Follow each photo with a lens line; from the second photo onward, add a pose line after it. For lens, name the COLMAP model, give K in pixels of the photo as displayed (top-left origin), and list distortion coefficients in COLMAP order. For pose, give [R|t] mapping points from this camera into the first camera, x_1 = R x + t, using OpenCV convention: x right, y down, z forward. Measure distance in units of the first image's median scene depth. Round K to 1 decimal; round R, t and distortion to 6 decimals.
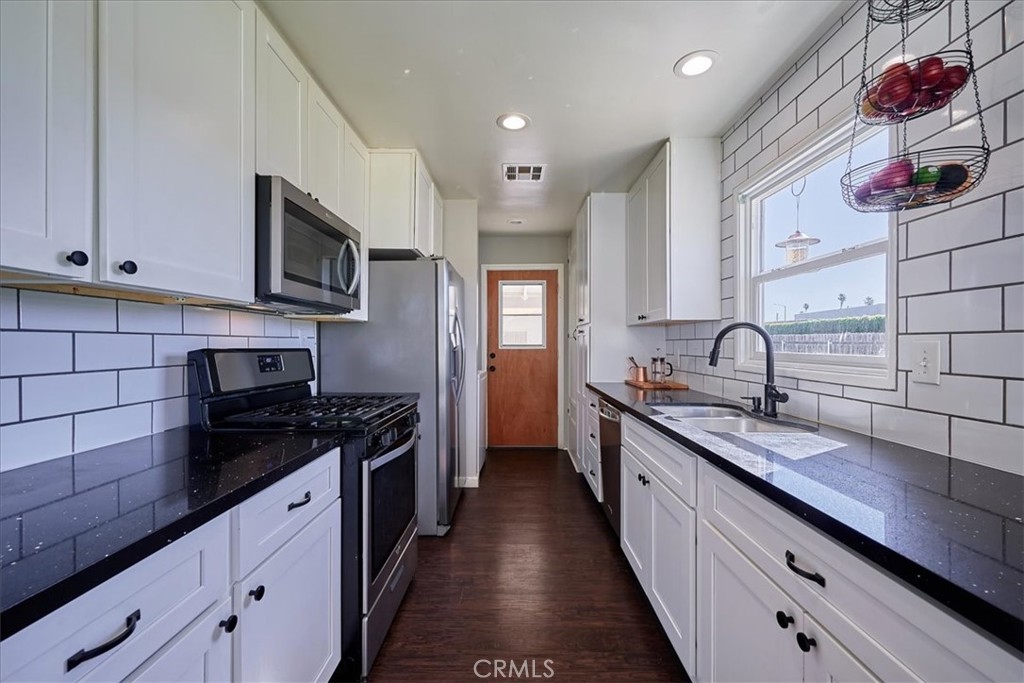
lens RADIAL K [[411.6, 0, 521.5], [0, 411.6, 343.3], [0, 0, 1]] dist [0.001322, 0.000785]
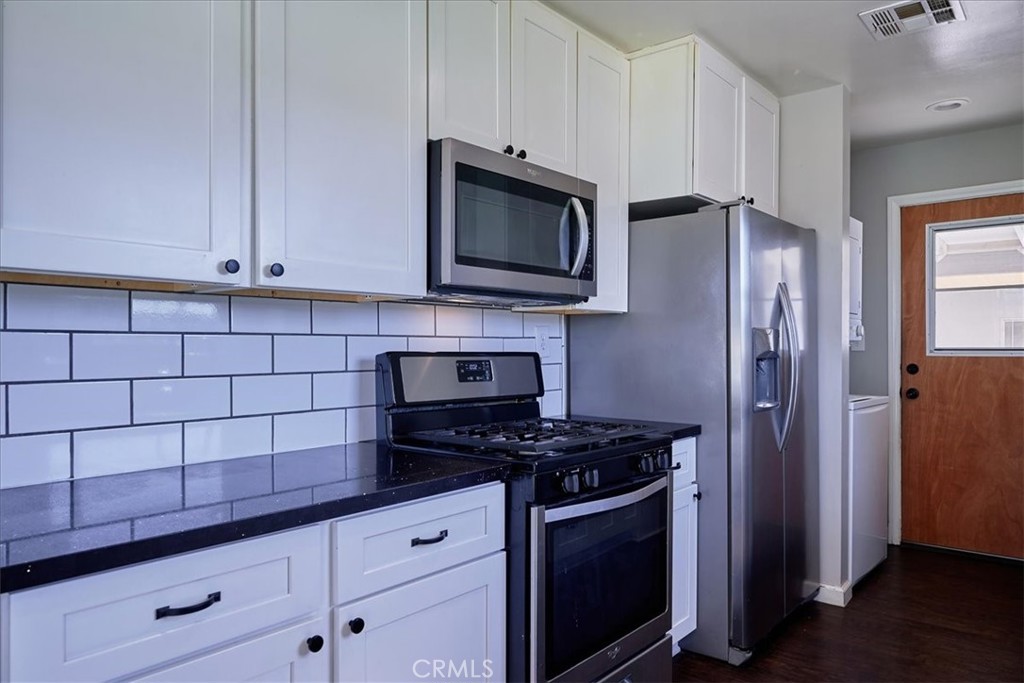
lens RADIAL K [[685.0, 0, 518.3], [0, 685.0, 347.0], [0, 0, 1]] dist [-0.001036, -0.003505]
pose [[0.781616, 0.000144, -0.623759, 0.246967], [0.000896, 0.999999, 0.001353, 0.001023], [0.623759, -0.001617, 0.781615, 0.027934]]
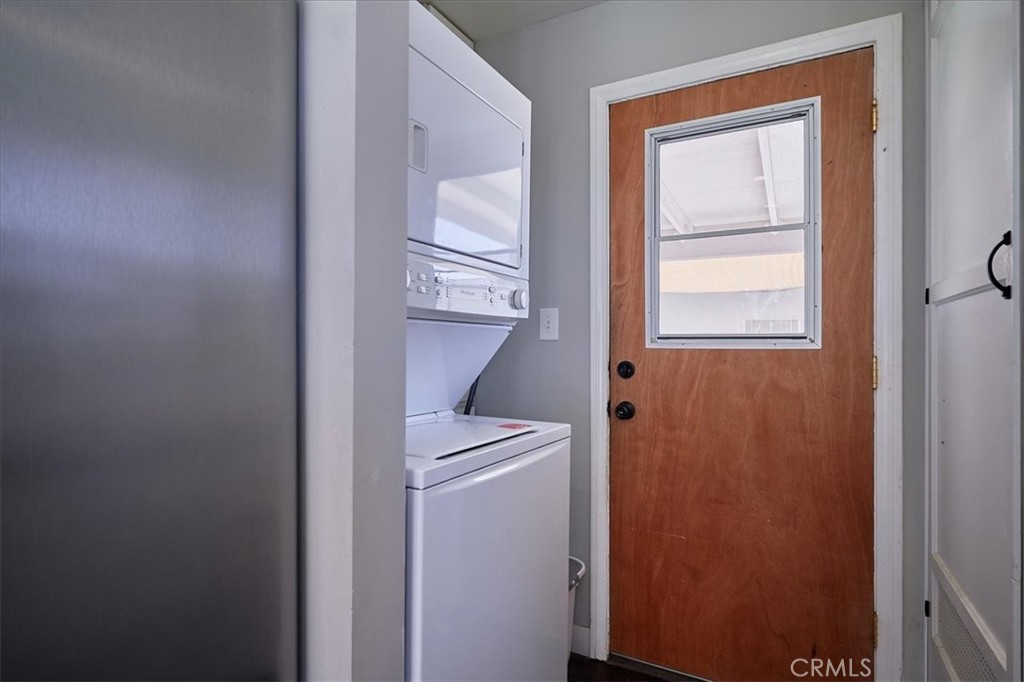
lens RADIAL K [[541.9, 0, 504.2], [0, 541.9, 340.0], [0, 0, 1]] dist [-0.002257, -0.000085]
pose [[0.891115, 0.000017, -0.453777, 0.108329], [-0.000614, 0.999999, -0.001168, 0.023313], [0.453776, 0.001320, 0.891115, 1.803542]]
